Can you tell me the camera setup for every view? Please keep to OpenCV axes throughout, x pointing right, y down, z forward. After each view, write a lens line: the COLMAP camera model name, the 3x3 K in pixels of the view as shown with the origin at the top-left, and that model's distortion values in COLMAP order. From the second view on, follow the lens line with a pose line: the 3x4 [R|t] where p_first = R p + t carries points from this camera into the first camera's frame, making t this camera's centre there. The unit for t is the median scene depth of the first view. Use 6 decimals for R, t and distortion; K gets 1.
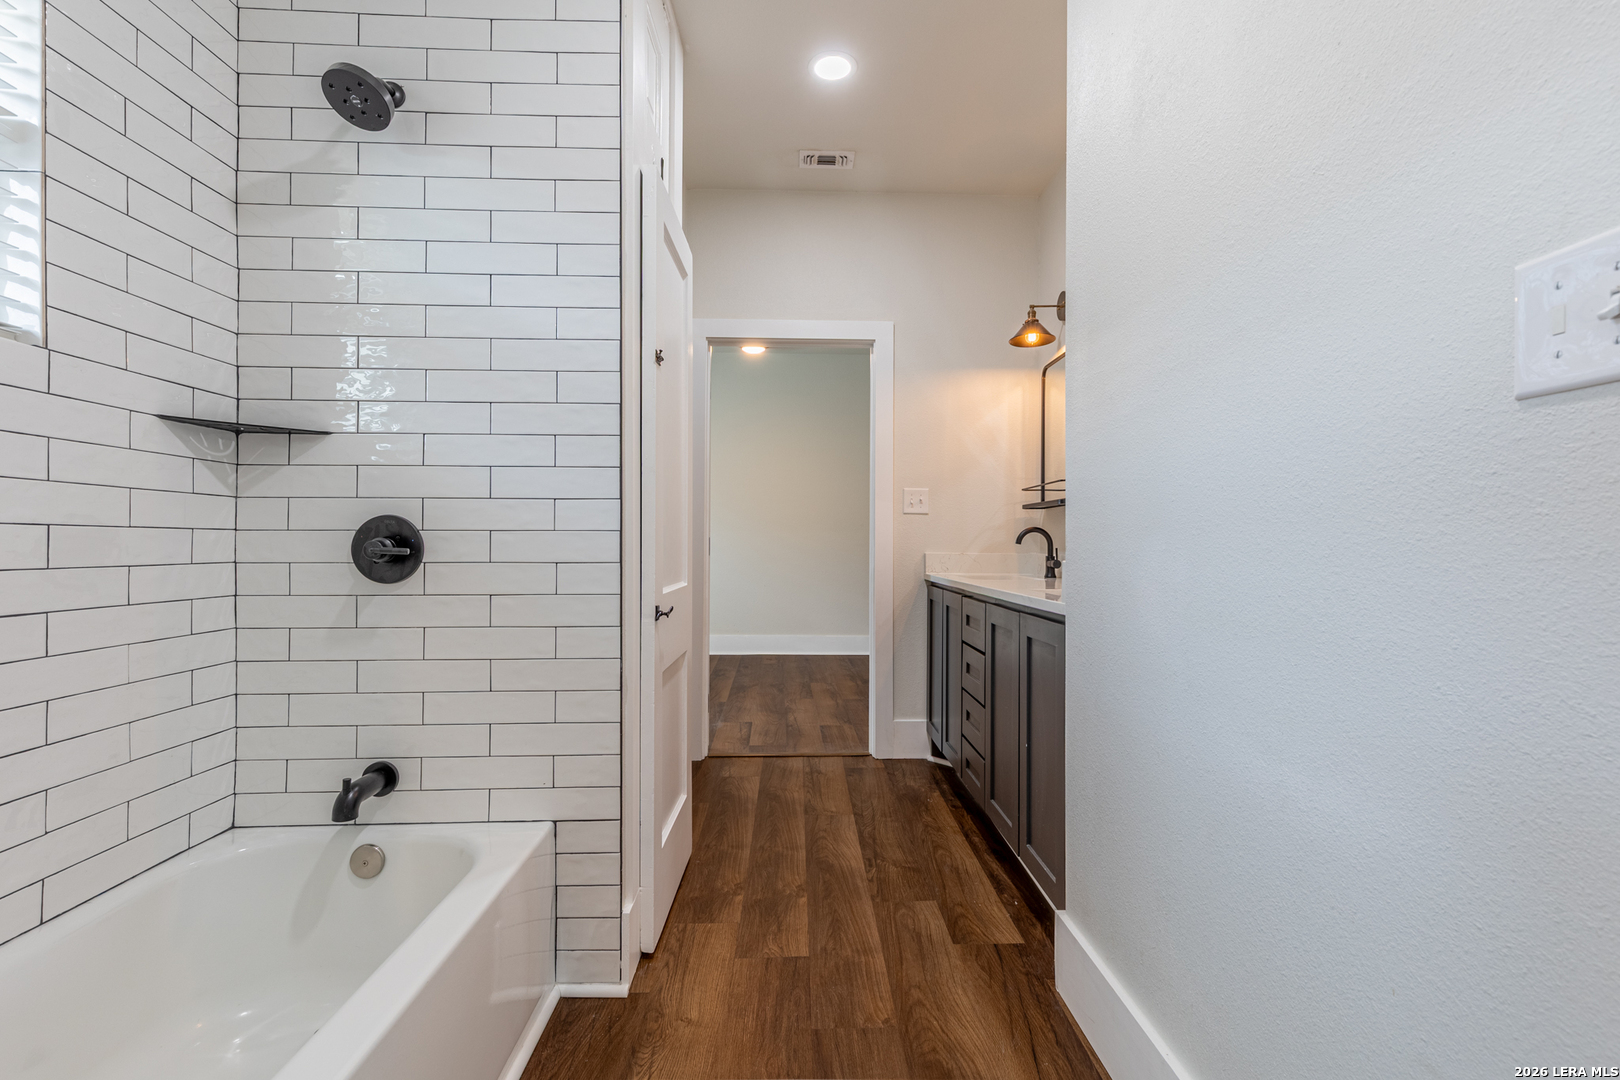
lens RADIAL K [[731.6, 0, 812.8], [0, 731.6, 540.6], [0, 0, 1]] dist [0.006813, -0.002494]
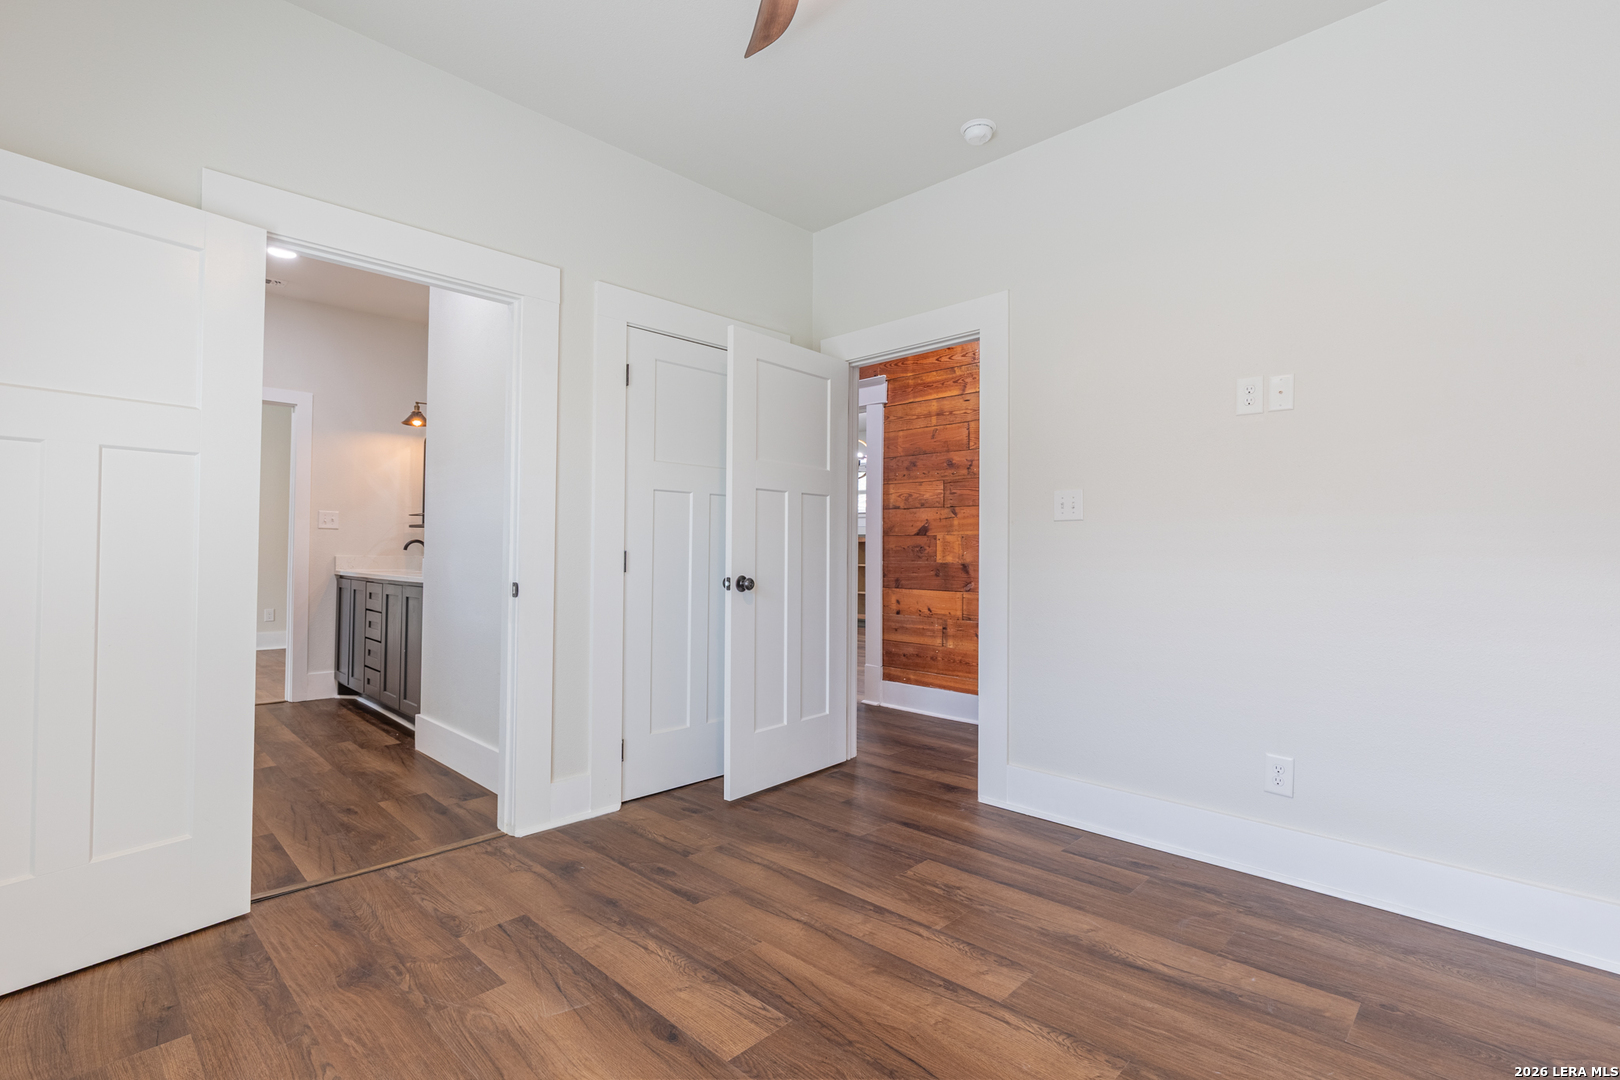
lens RADIAL K [[753.1, 0, 812.5], [0, 753.1, 535.2], [0, 0, 1]] dist [-0.004209, -0.001206]
pose [[0.727990, 0.018455, 0.685339, -0.198571], [-0.008605, 0.999805, -0.017783, -0.006066], [-0.685533, 0.007049, 0.728007, -0.807798]]
